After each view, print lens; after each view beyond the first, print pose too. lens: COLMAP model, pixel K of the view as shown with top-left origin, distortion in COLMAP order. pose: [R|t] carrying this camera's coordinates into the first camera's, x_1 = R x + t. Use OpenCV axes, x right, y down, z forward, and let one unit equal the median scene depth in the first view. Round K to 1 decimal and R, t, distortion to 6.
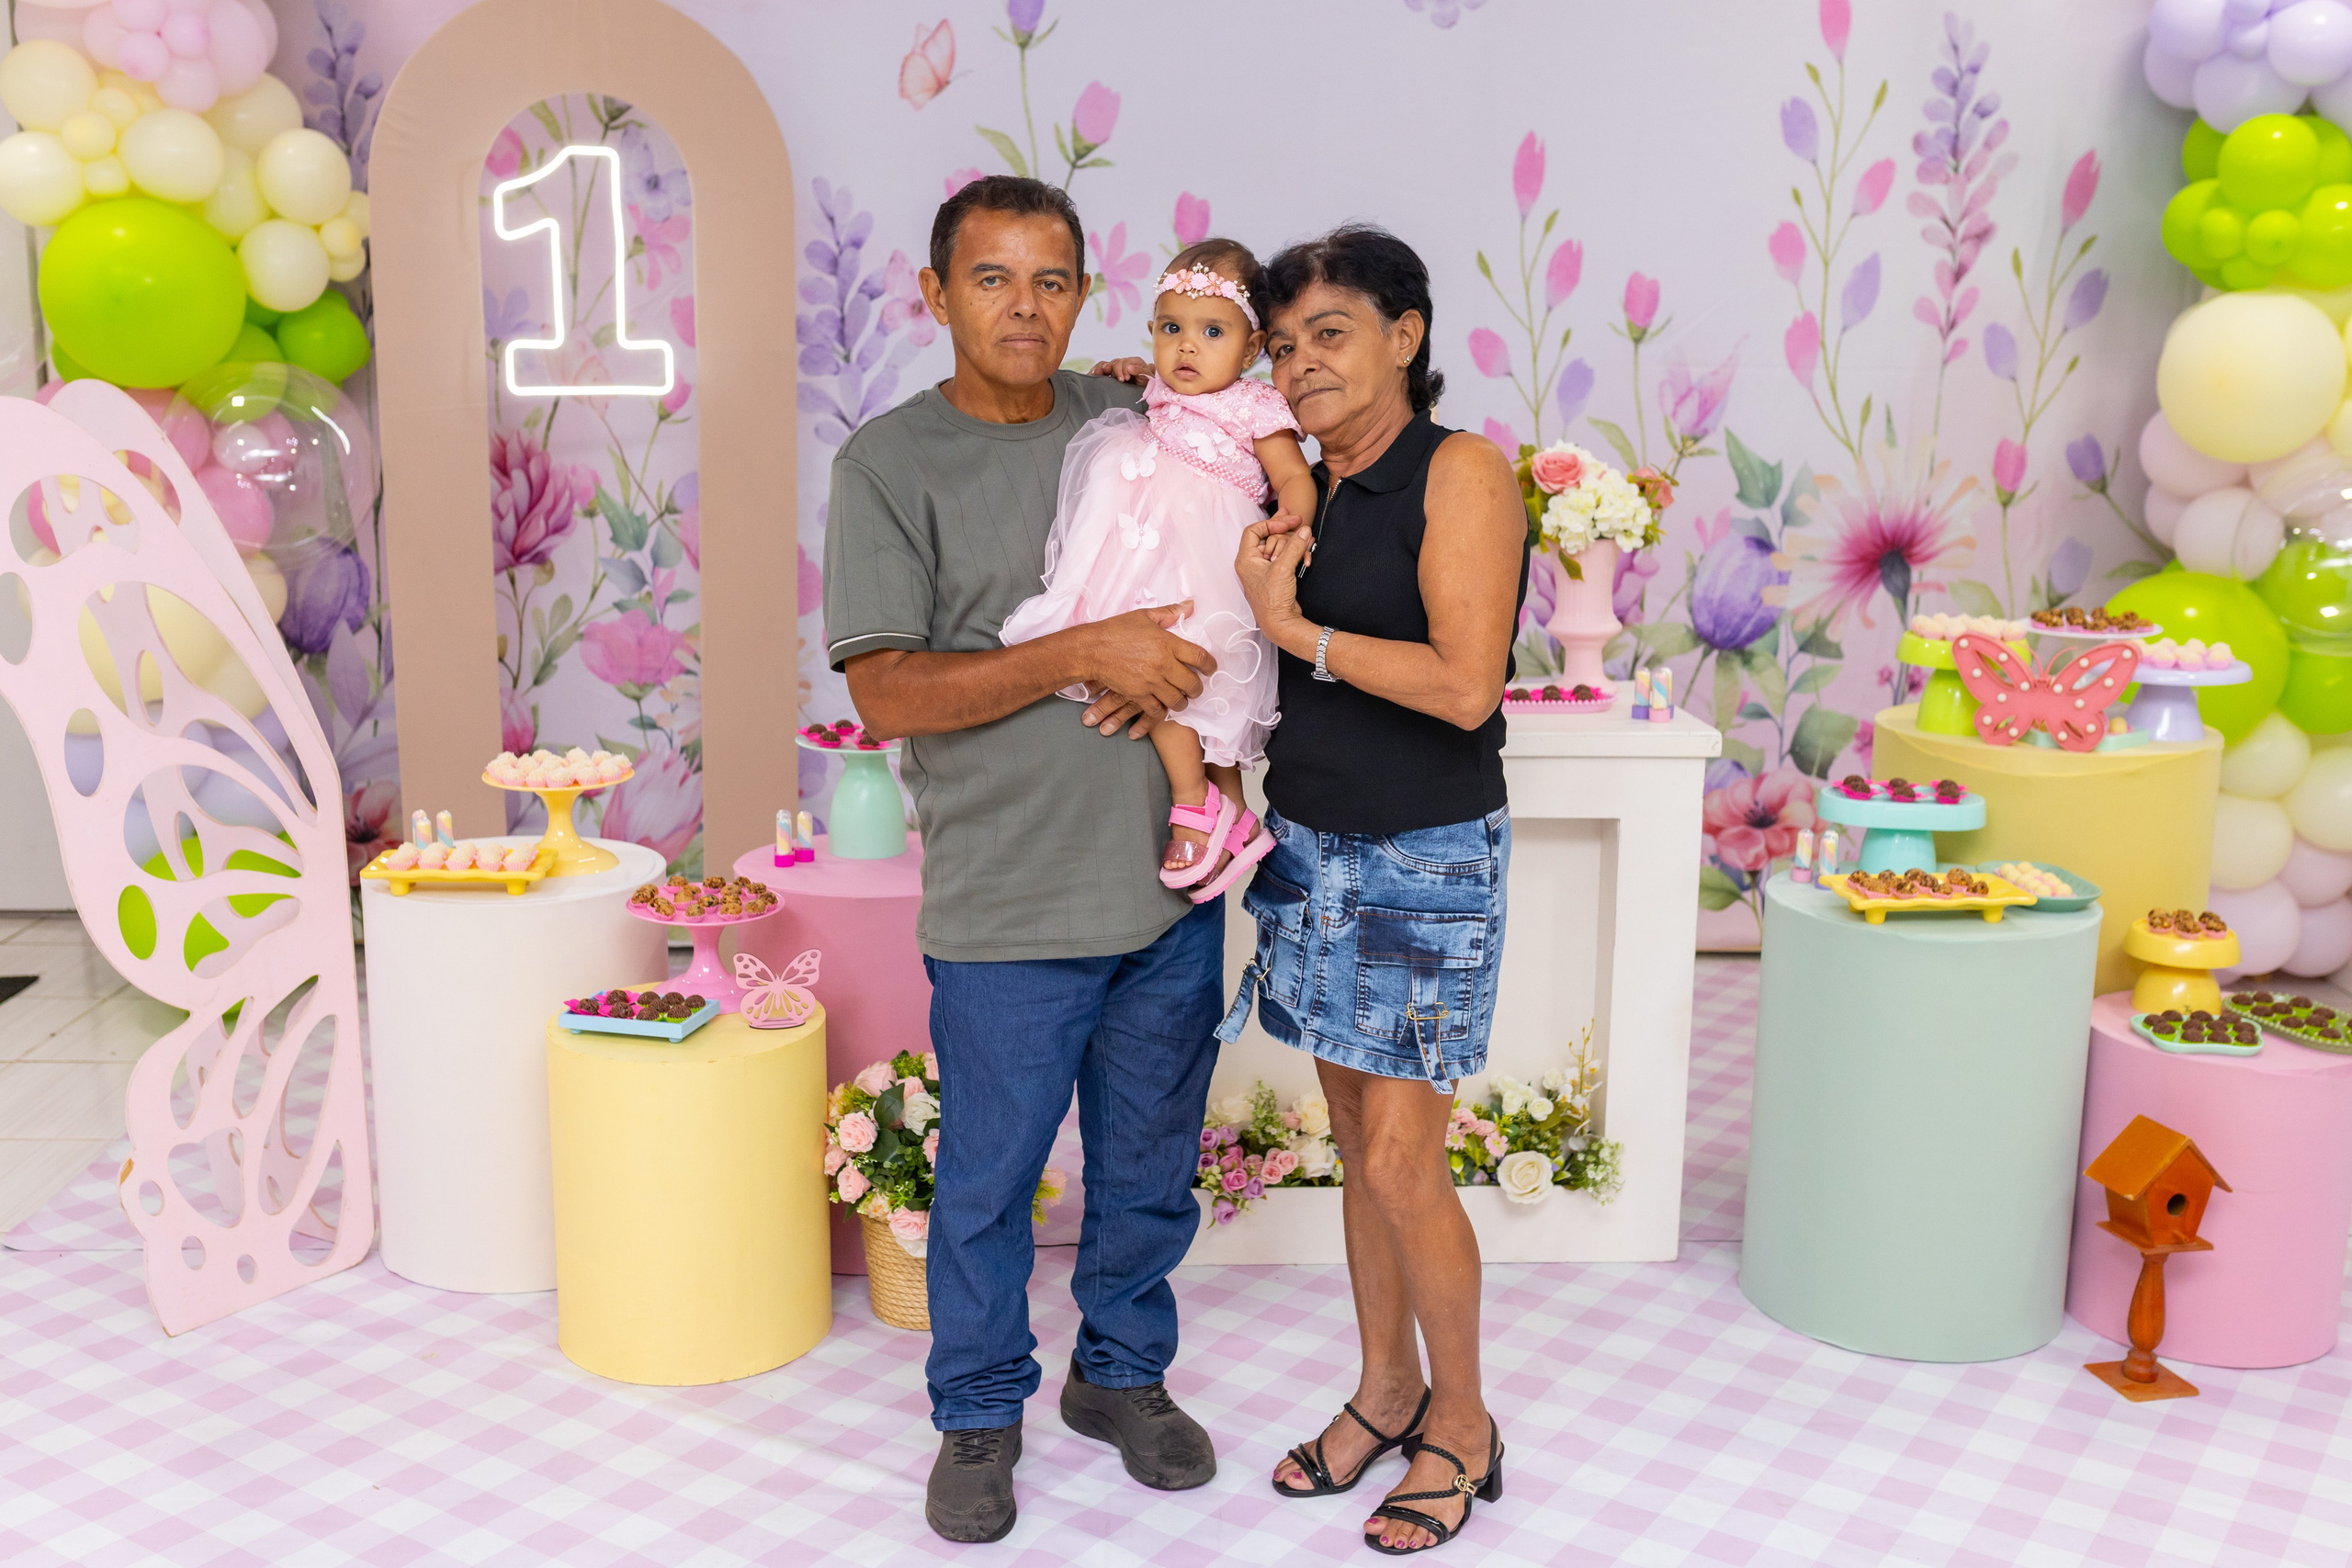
lens RADIAL K [[2025.9, 0, 1167.9], [0, 2025.9, 796.8], [0, 0, 1]] dist [-0.014265, 0.006526]
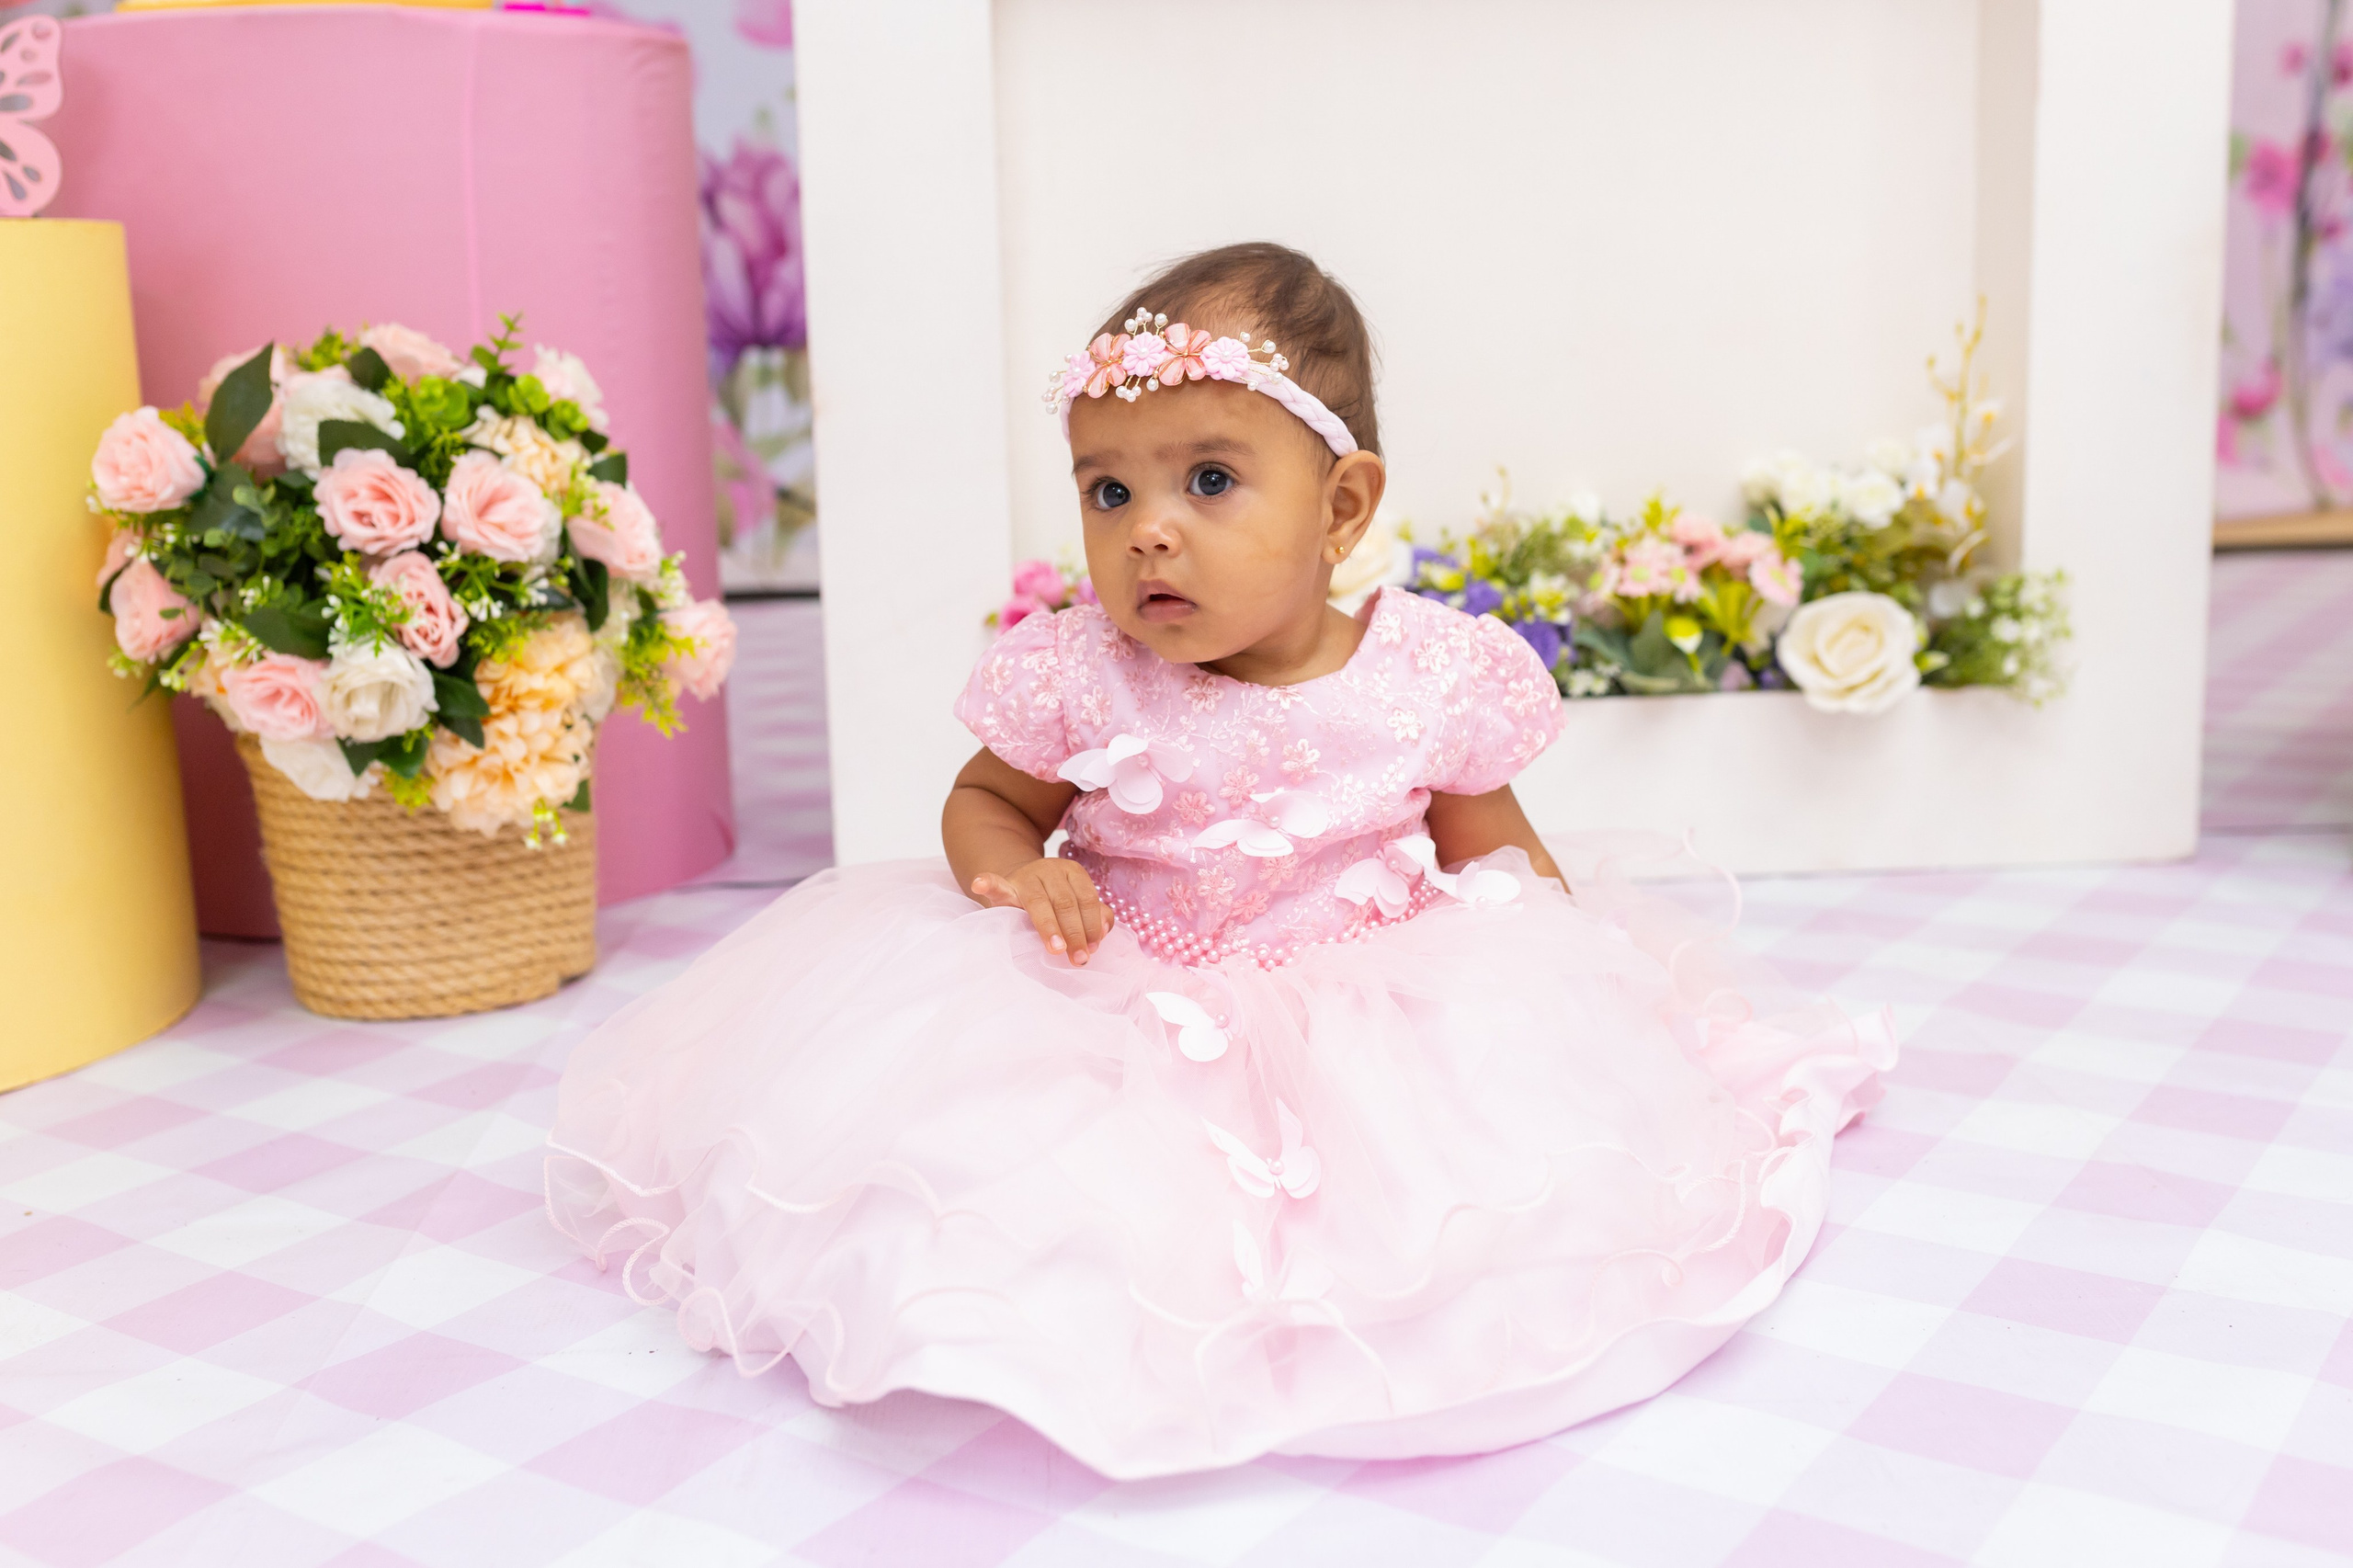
lens RADIAL K [[2081.4, 0, 1143.2], [0, 2081.4, 807.0], [0, 0, 1]] dist [-0.009505, -0.007715]
pose [[0.998963, -0.037616, -0.025649, 0.027655], [0.037406, 0.999263, -0.008598, 0.158496], [0.025954, 0.007630, 0.999634, 0.405286]]
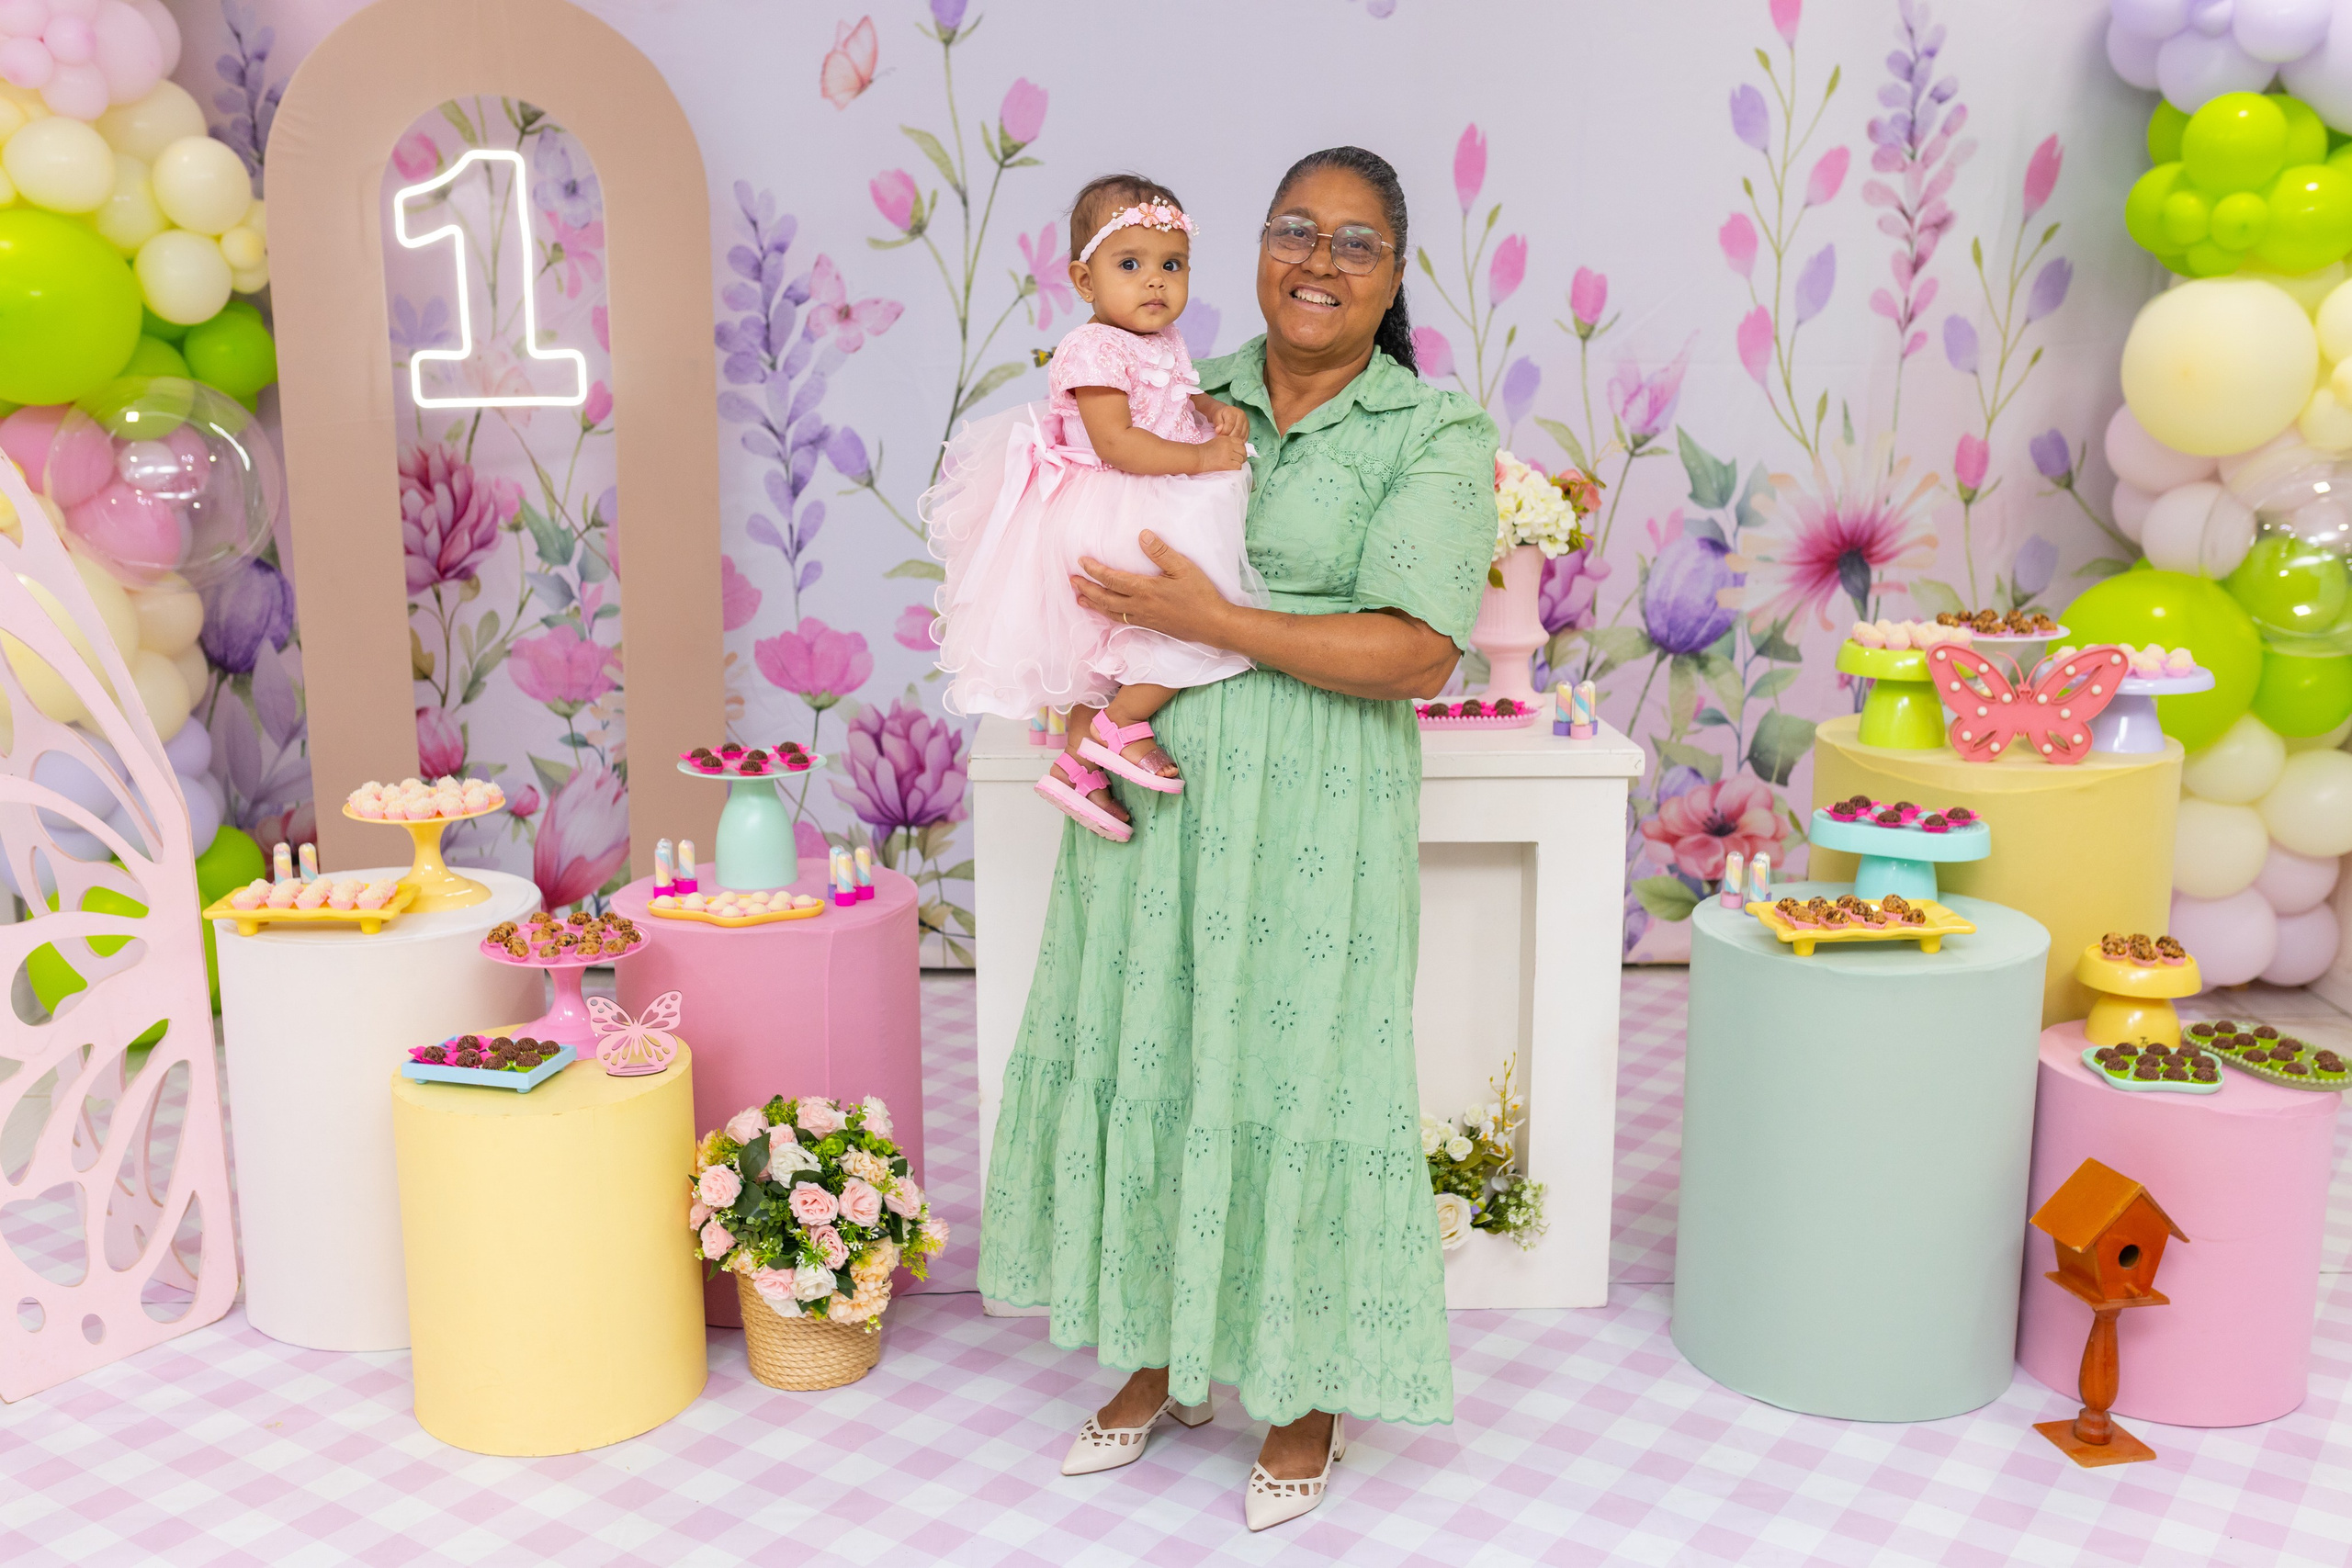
lens RADIAL K [[1944.5, 0, 1179.7], [0, 1944.5, 796.1], [0, 0, 1]] dist [-0.011359, 0.003284]
pose [[0.999880, -0.009480, -0.012239, 0.048258], [0.009533, 0.999946, 0.004238, -0.011420], [0.012198, -0.004354, 0.999916, 0.065900]]
